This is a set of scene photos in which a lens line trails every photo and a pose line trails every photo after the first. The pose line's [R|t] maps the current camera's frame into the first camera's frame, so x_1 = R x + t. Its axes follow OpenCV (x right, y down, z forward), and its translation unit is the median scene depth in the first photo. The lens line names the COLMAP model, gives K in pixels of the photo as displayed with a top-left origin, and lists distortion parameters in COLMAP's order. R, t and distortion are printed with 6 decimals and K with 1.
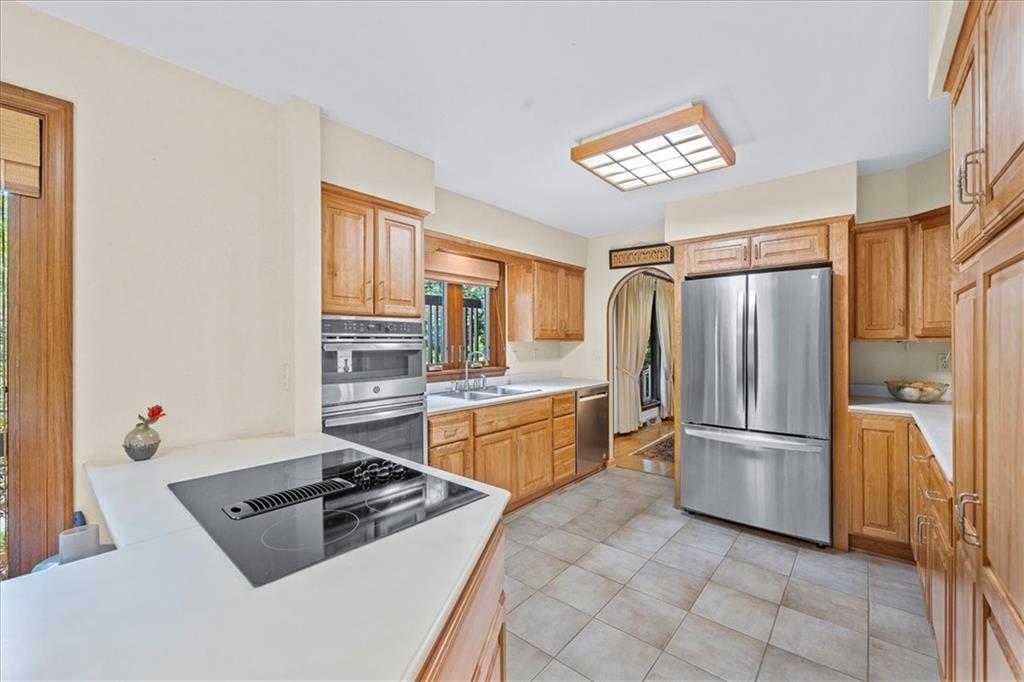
lens RADIAL K [[411.0, 0, 515.2], [0, 411.0, 339.9], [0, 0, 1]] dist [-0.001999, -0.000064]
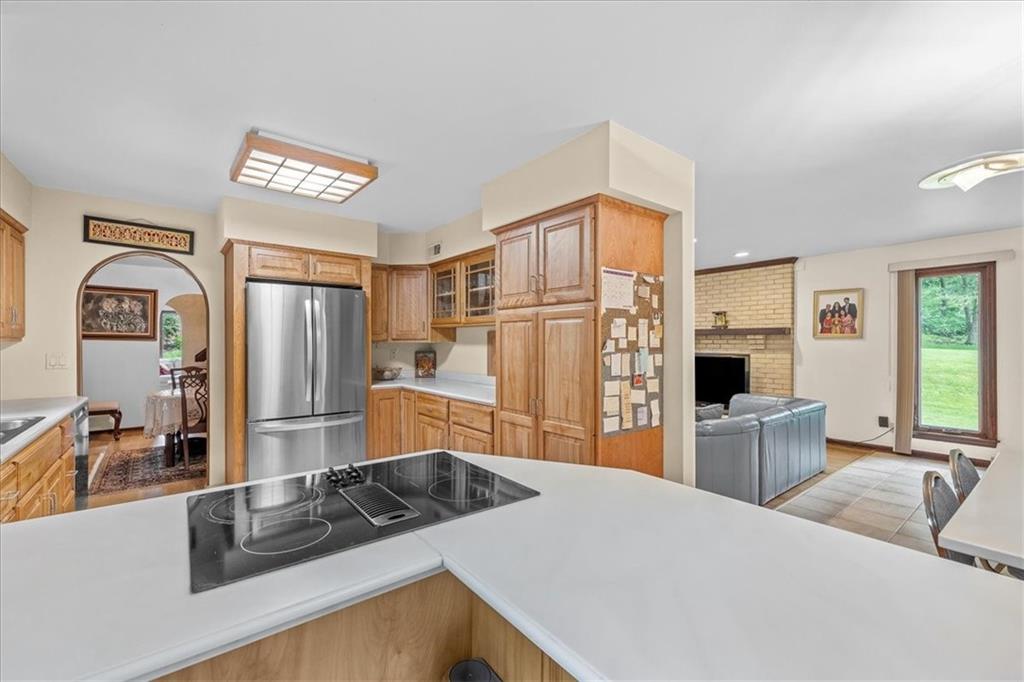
lens RADIAL K [[411.0, 0, 515.2], [0, 411.0, 339.9], [0, 0, 1]] dist [-0.001999, -0.000064]
pose [[0.209713, 0.006919, 0.977739, -0.524044], [-0.005790, 0.999966, -0.005834, 0.001694], [-0.977746, -0.004438, 0.209746, 0.177472]]
